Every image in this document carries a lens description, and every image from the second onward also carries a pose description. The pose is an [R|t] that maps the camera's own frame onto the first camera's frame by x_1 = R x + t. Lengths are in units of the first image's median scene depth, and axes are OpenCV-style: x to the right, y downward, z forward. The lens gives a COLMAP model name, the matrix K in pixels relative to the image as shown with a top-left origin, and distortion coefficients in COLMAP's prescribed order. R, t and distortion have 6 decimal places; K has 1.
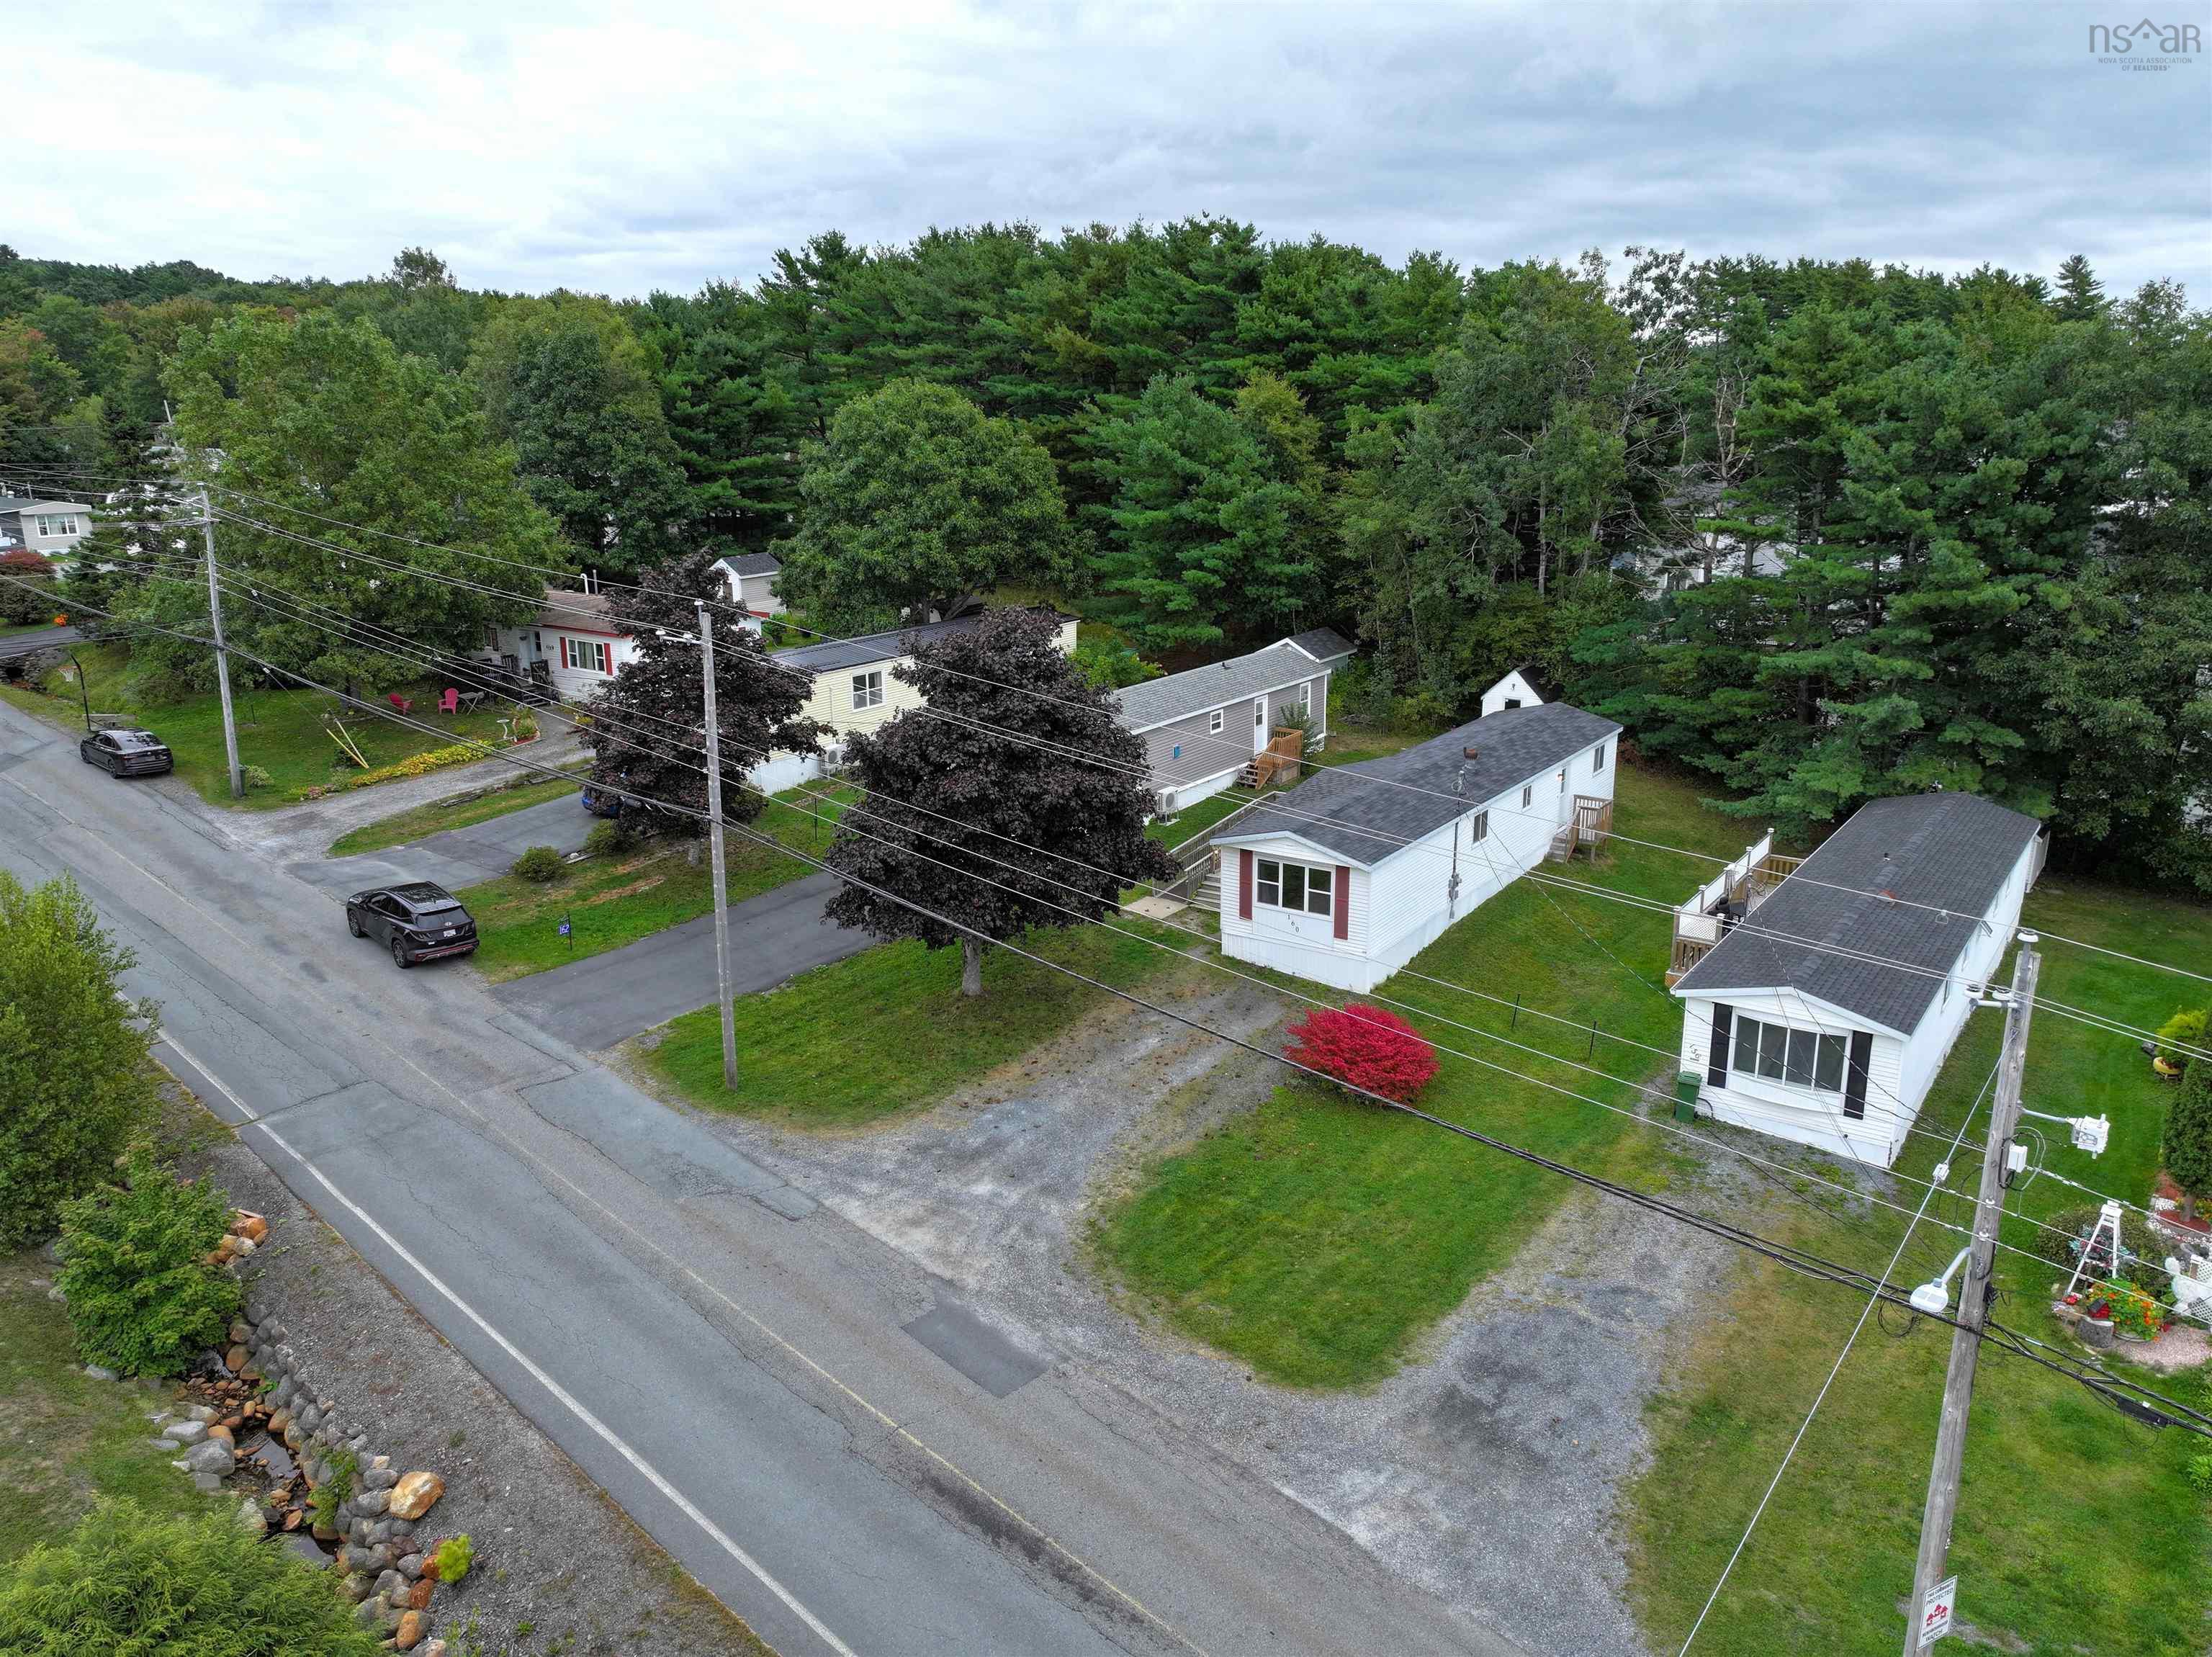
lens RADIAL K [[1554.9, 0, 1106.0], [0, 1554.9, 828.5], [0, 0, 1]] dist [0.005413, 0.002168]
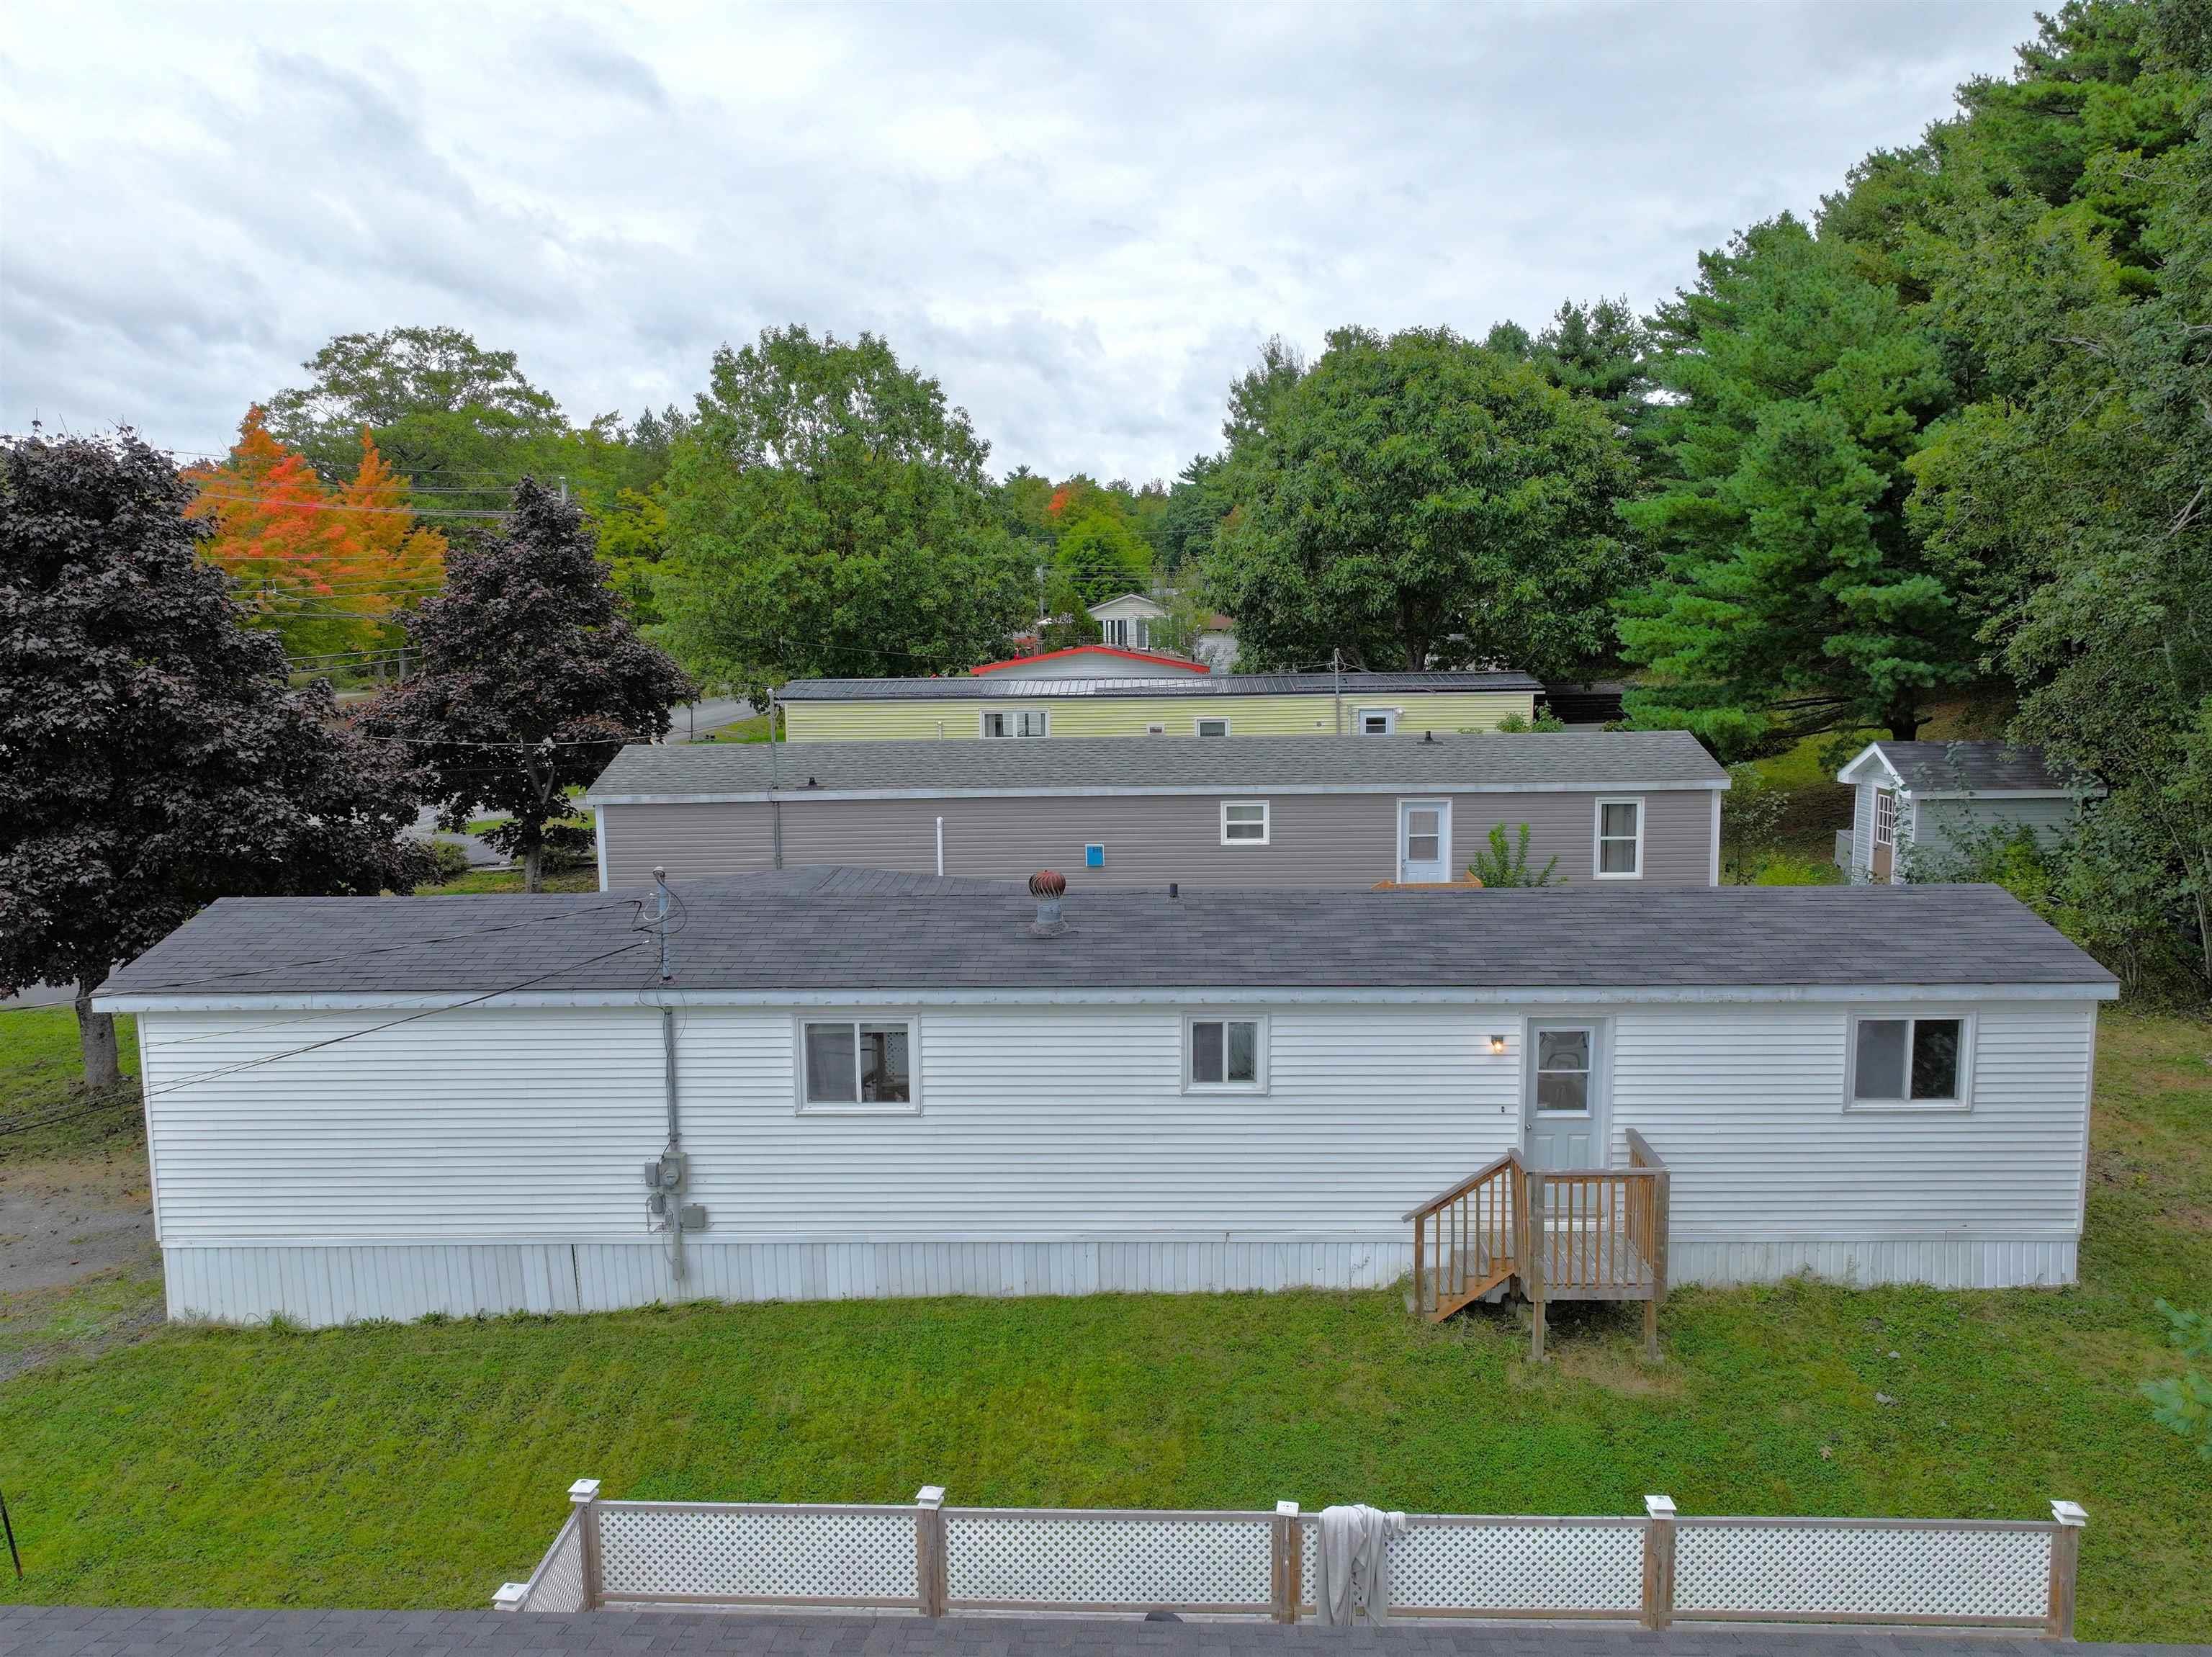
lens RADIAL K [[1552.2, 0, 1106.0], [0, 1552.2, 828.5], [0, 0, 1]] dist [0.005504, 0.001654]
pose [[0.558614, 0.107903, -0.822379, 0.600999], [-0.217349, 0.975897, -0.019592, -0.063168], [0.800443, 0.189687, 0.568603, 0.906157]]
